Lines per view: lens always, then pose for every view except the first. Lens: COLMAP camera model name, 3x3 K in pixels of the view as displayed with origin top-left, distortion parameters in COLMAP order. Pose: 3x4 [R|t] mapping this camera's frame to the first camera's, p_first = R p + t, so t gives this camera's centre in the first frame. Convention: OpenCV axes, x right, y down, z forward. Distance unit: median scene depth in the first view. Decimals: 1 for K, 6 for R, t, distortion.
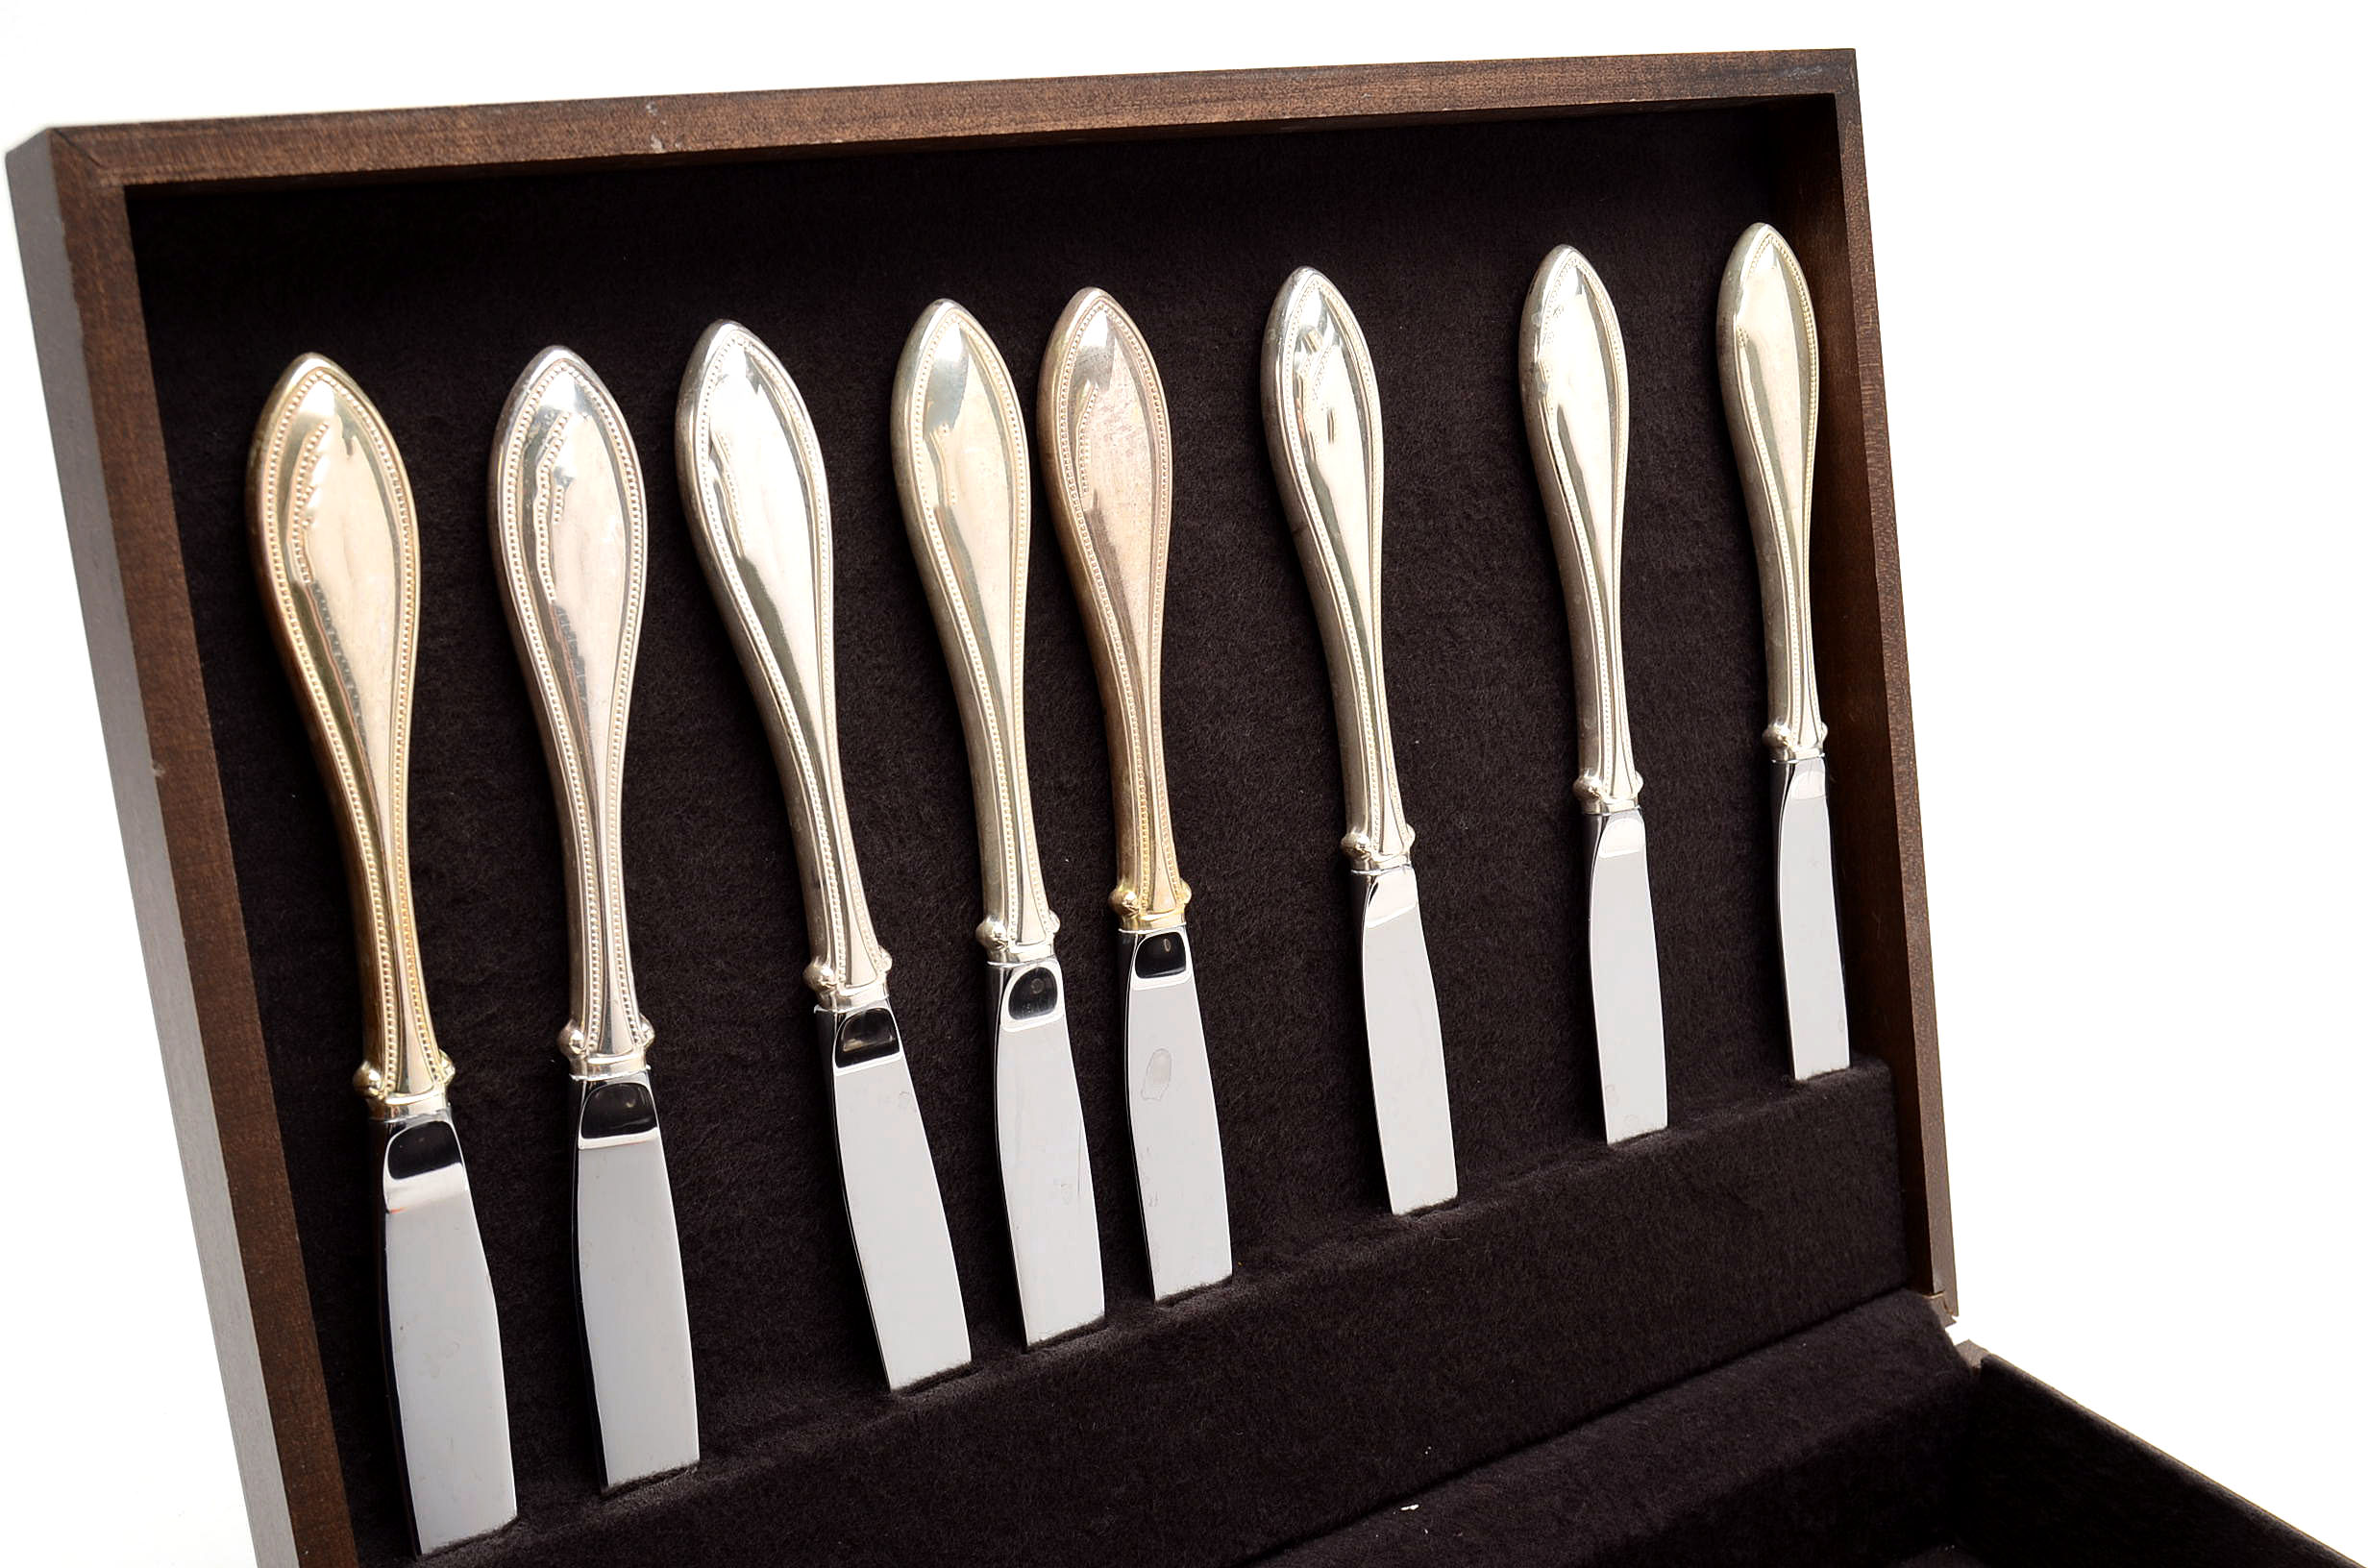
lens RADIAL K [[3286.1, 0, 1184.0], [0, 3286.1, 784.0], [0, 0, 1]] dist [-0.072644, 0.015477]
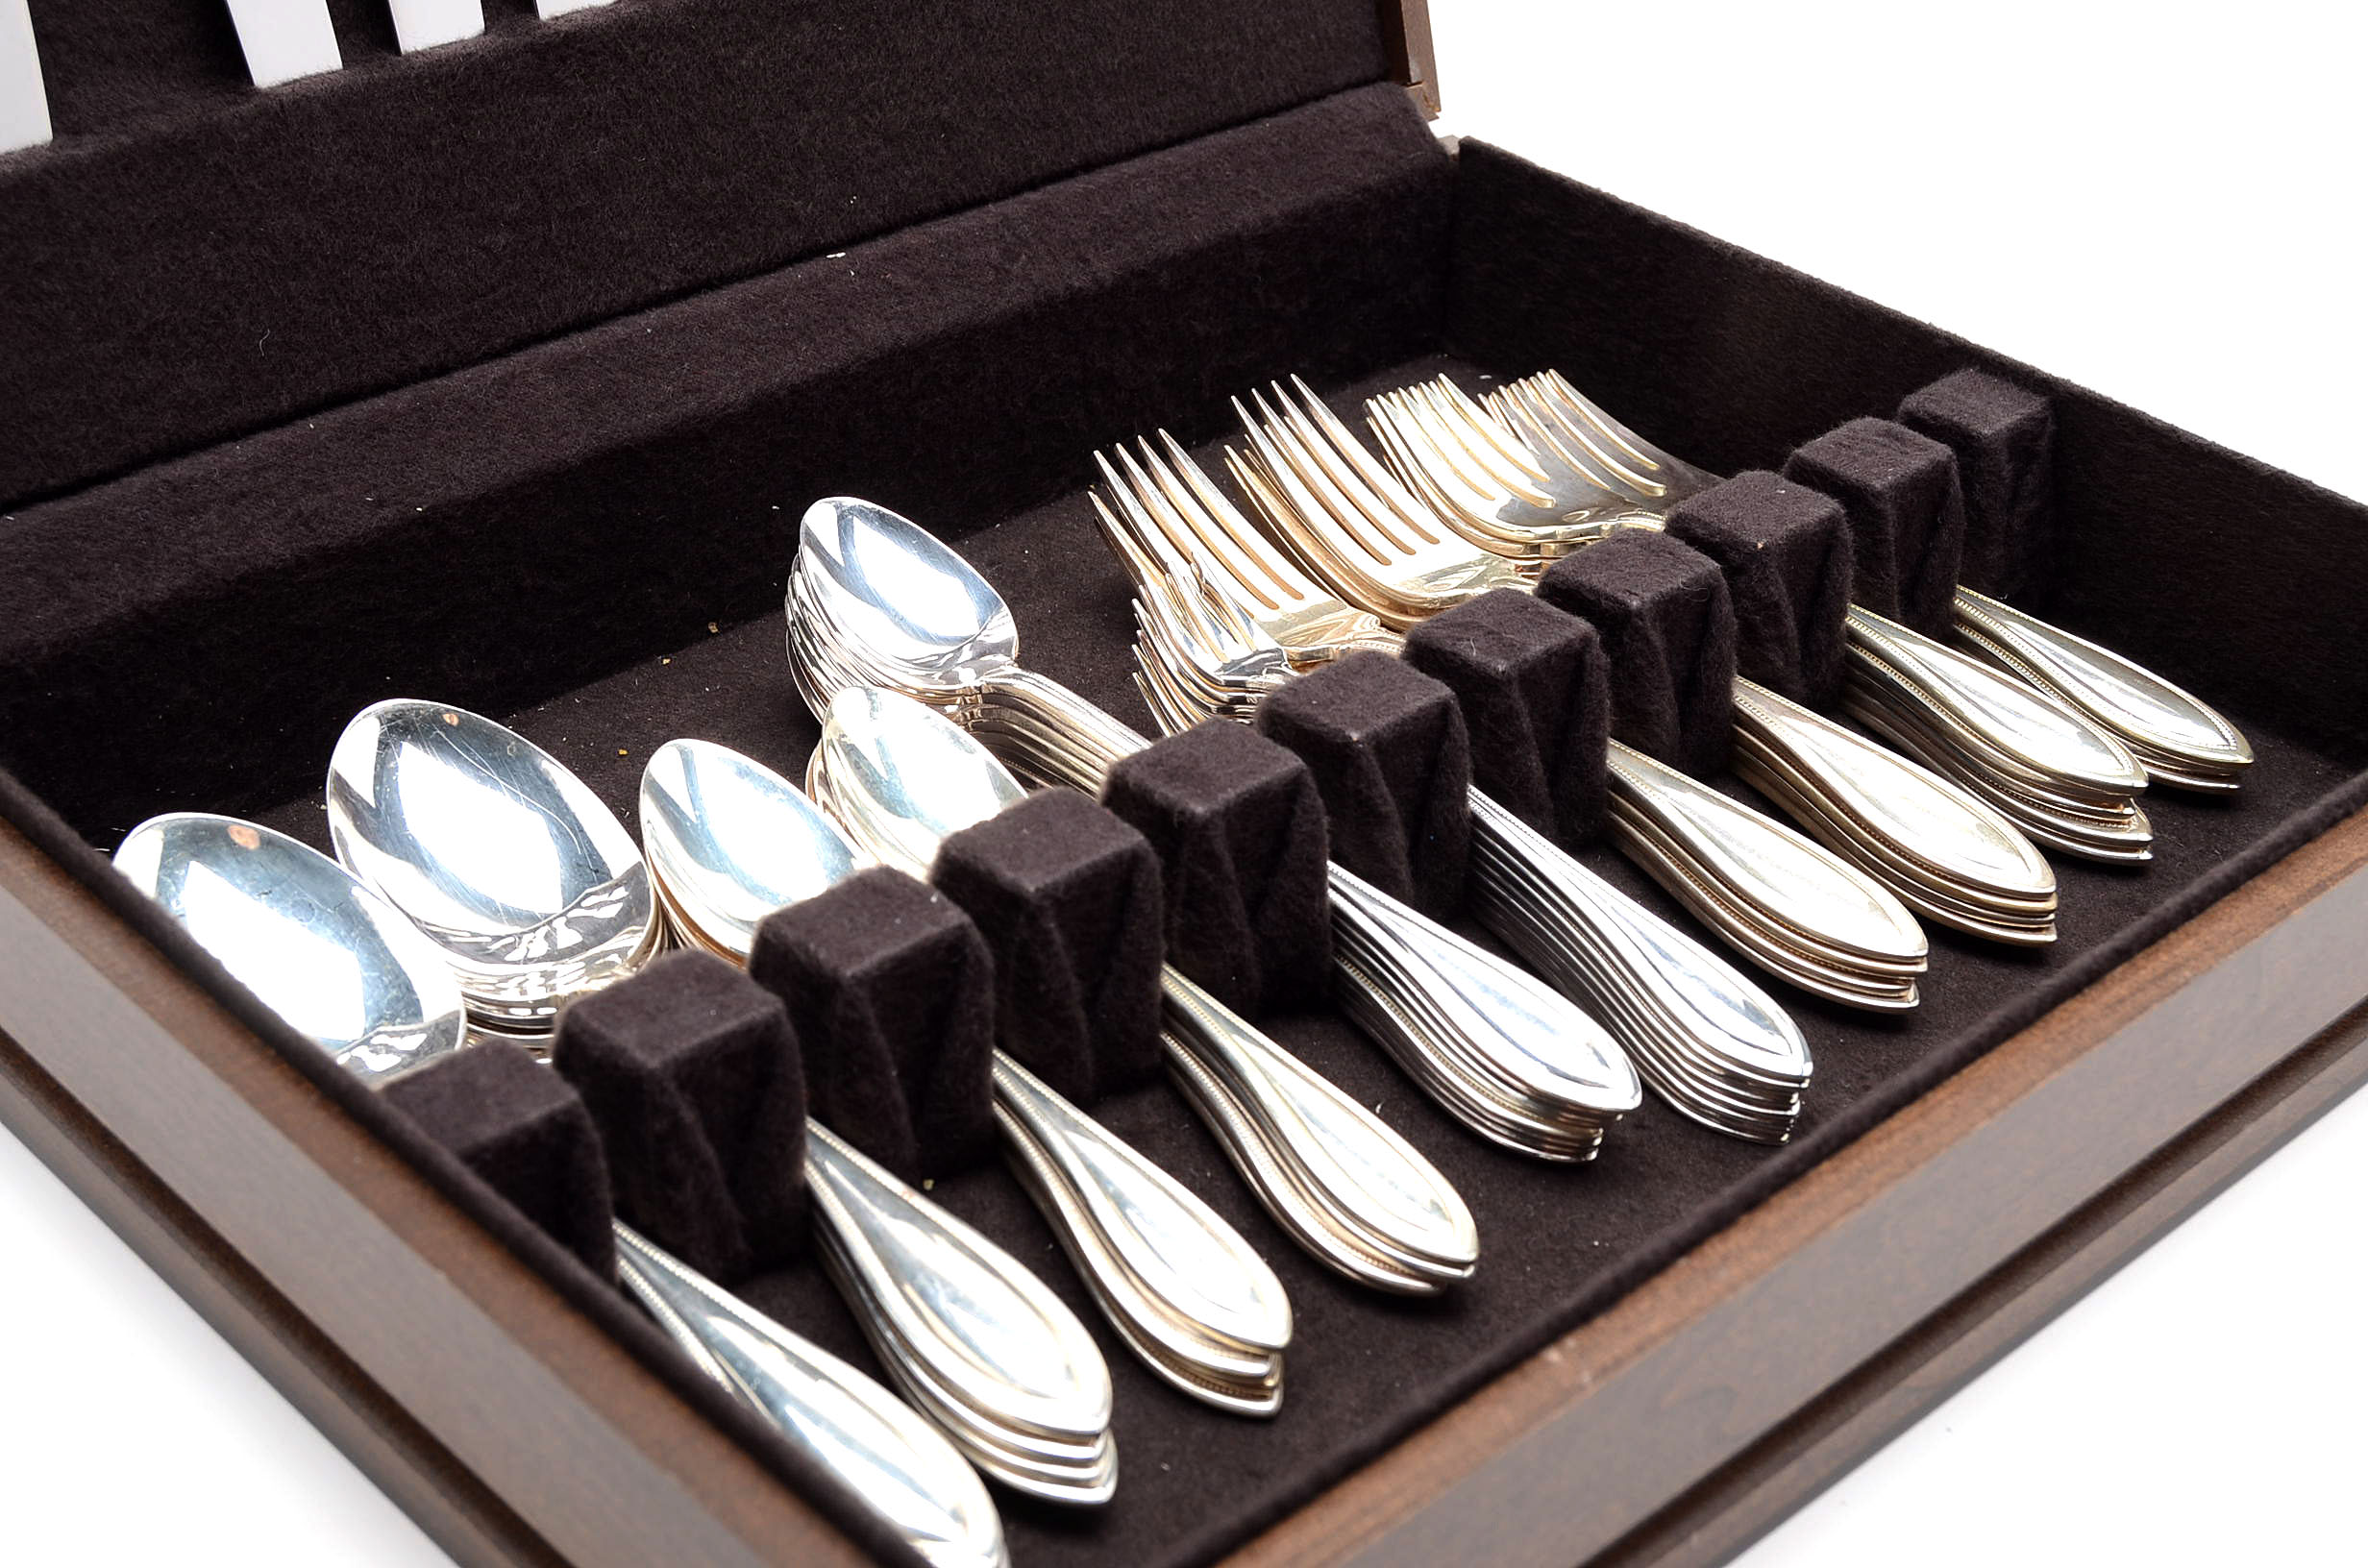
lens RADIAL K [[3880.6, 0, 1184.0], [0, 3880.6, 784.0], [0, 0, 1]] dist [-0.042170, -0.033231]
pose [[0.992504, -0.072915, 0.098081, 0.049441], [0.050635, 0.975741, 0.212994, 0.141008], [-0.111233, -0.206431, 0.972118, -0.158505]]
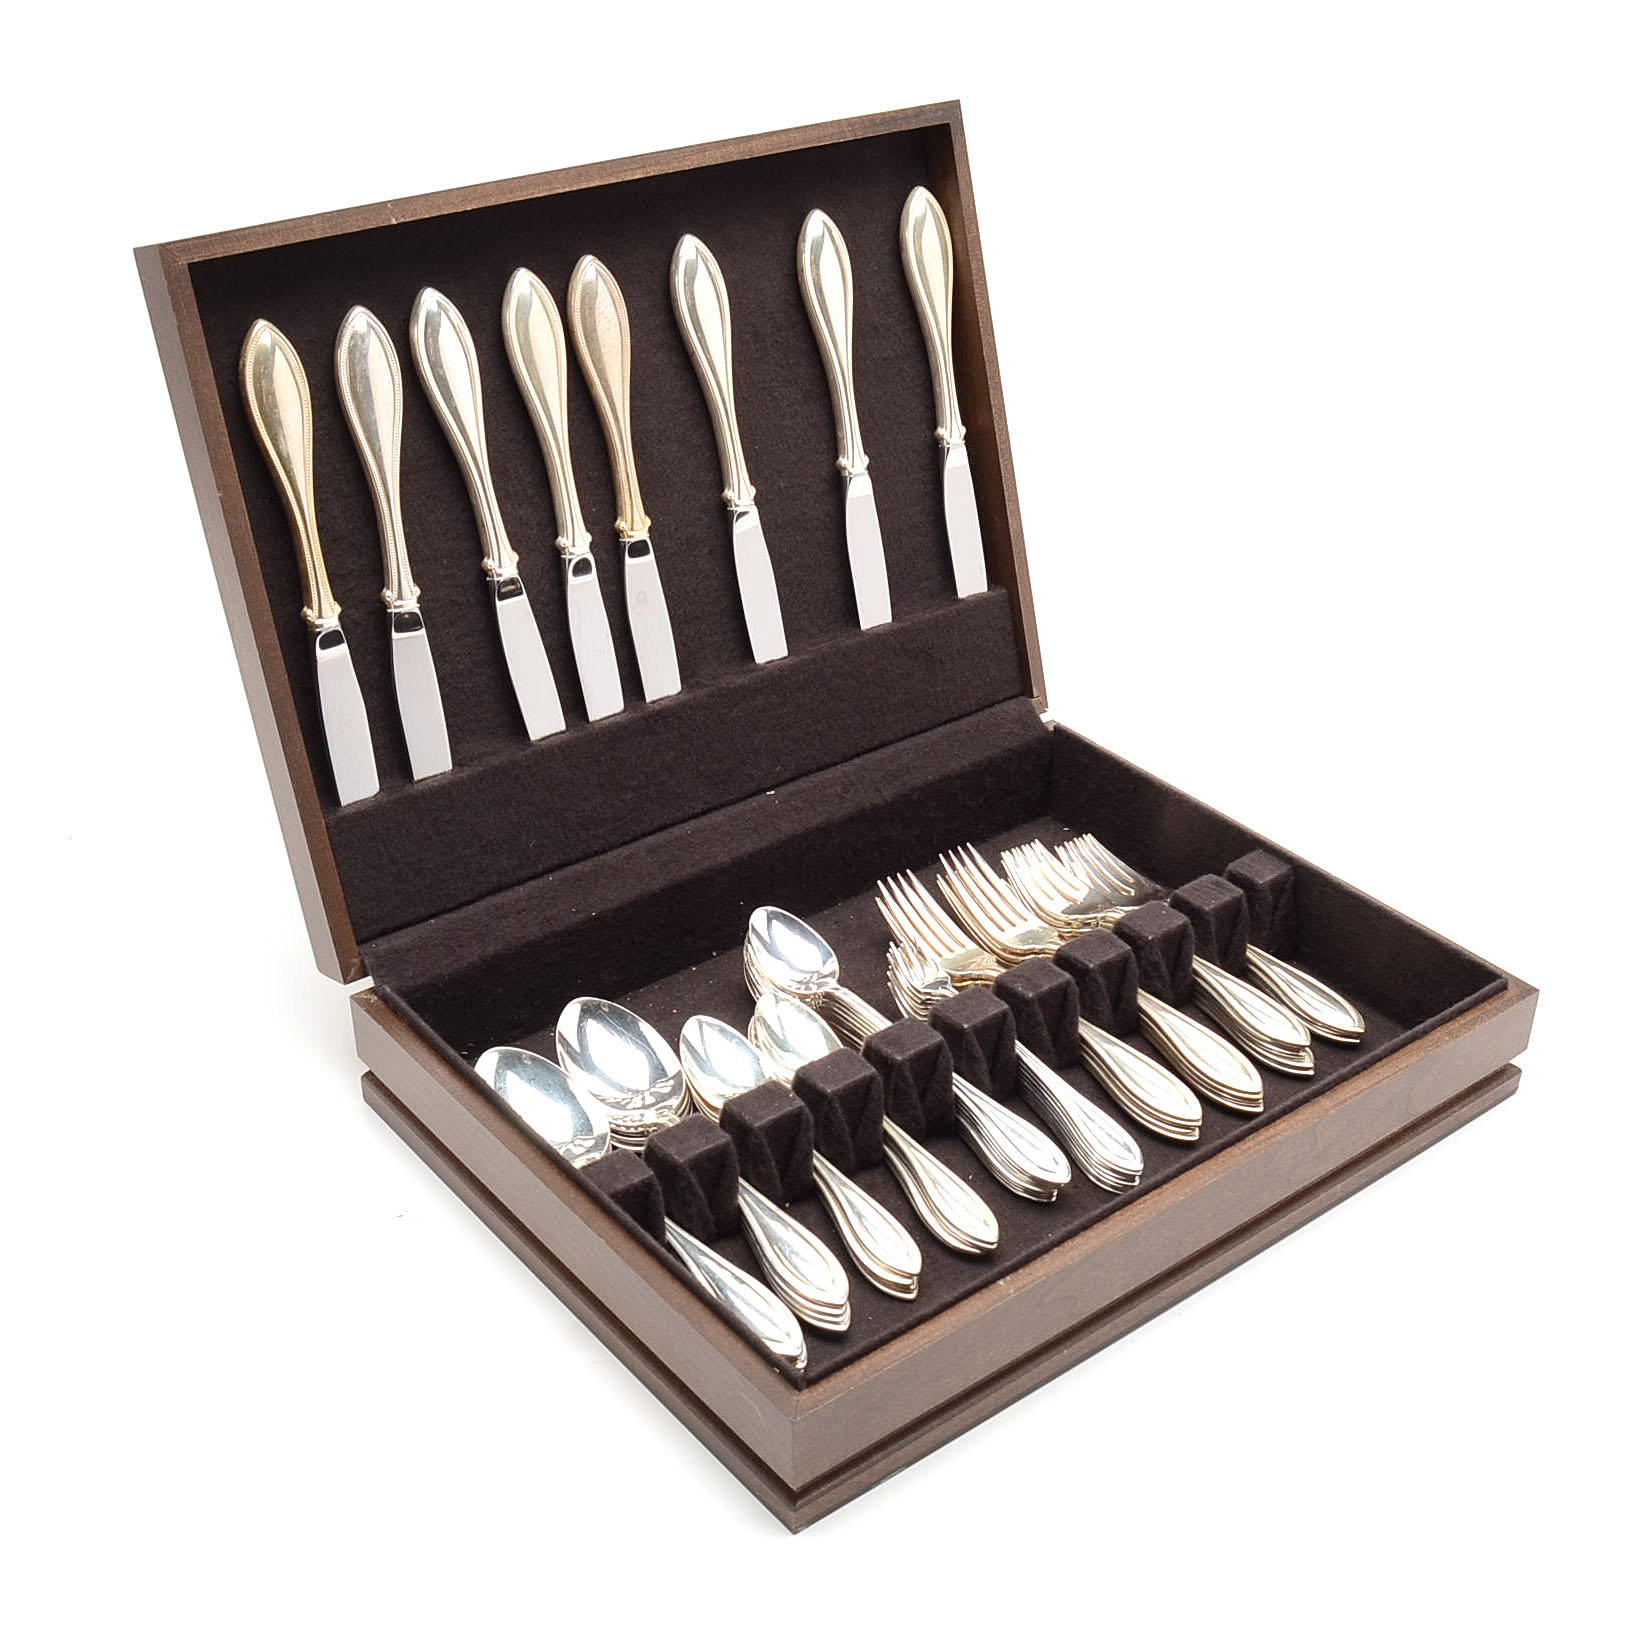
lens RADIAL K [[2216.4, 0, 818.8], [0, 2216.4, 866.0], [0, 0, 1]] dist [-0.085035, -0.000556]
pose [[0.998495, -0.052012, 0.017394, 0.076334], [0.047932, 0.981735, 0.184115, -0.008566], [-0.026652, -0.183005, 0.982751, -0.527911]]
